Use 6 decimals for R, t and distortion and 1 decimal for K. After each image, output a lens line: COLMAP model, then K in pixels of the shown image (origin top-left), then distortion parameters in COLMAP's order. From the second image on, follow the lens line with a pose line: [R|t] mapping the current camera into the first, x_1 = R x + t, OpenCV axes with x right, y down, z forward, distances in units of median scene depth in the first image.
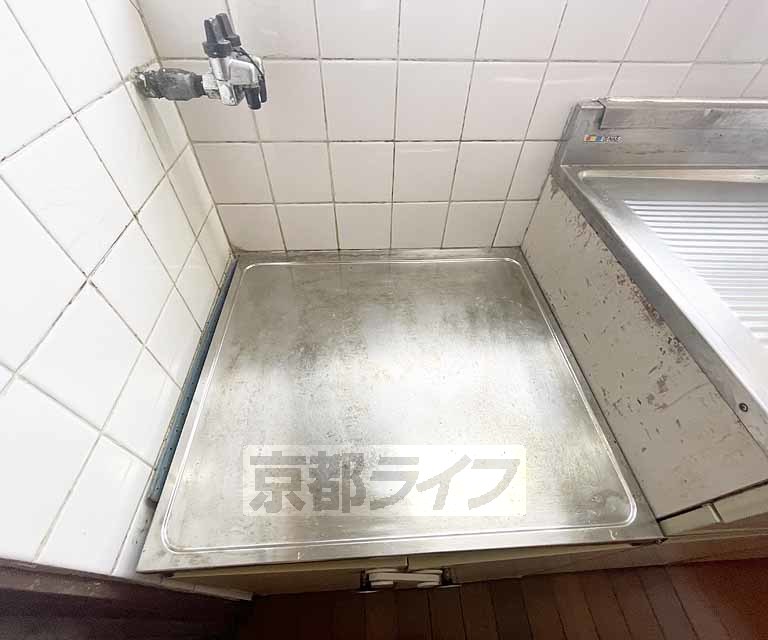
lens RADIAL K [[346.0, 0, 388.0], [0, 346.0, 320.2], [0, 0, 1]] dist [-0.010129, 0.000651]
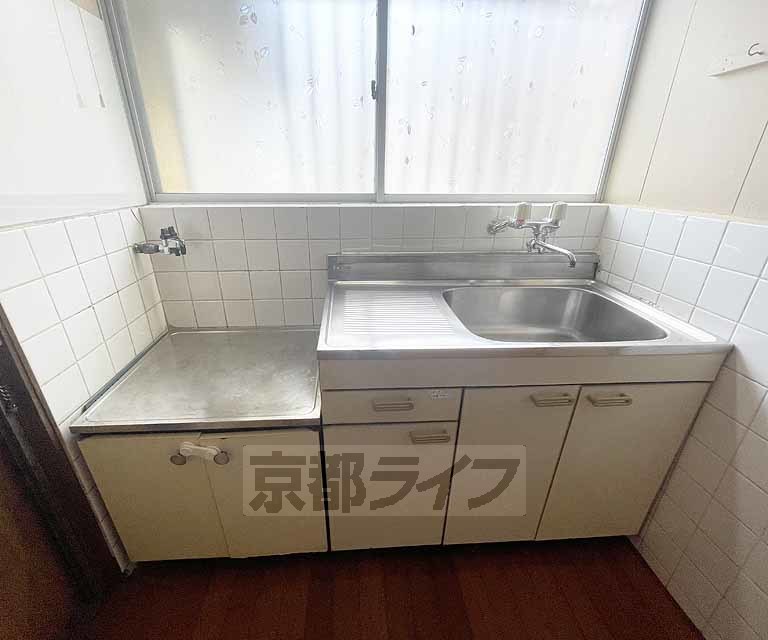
lens RADIAL K [[346.0, 0, 388.0], [0, 346.0, 320.2], [0, 0, 1]] dist [-0.010129, 0.000651]
pose [[0.999163, -0.015346, 0.037921, 1.064503], [0.030020, 0.904772, -0.424838, 0.948936], [-0.027790, 0.425620, 0.904475, -1.153886]]
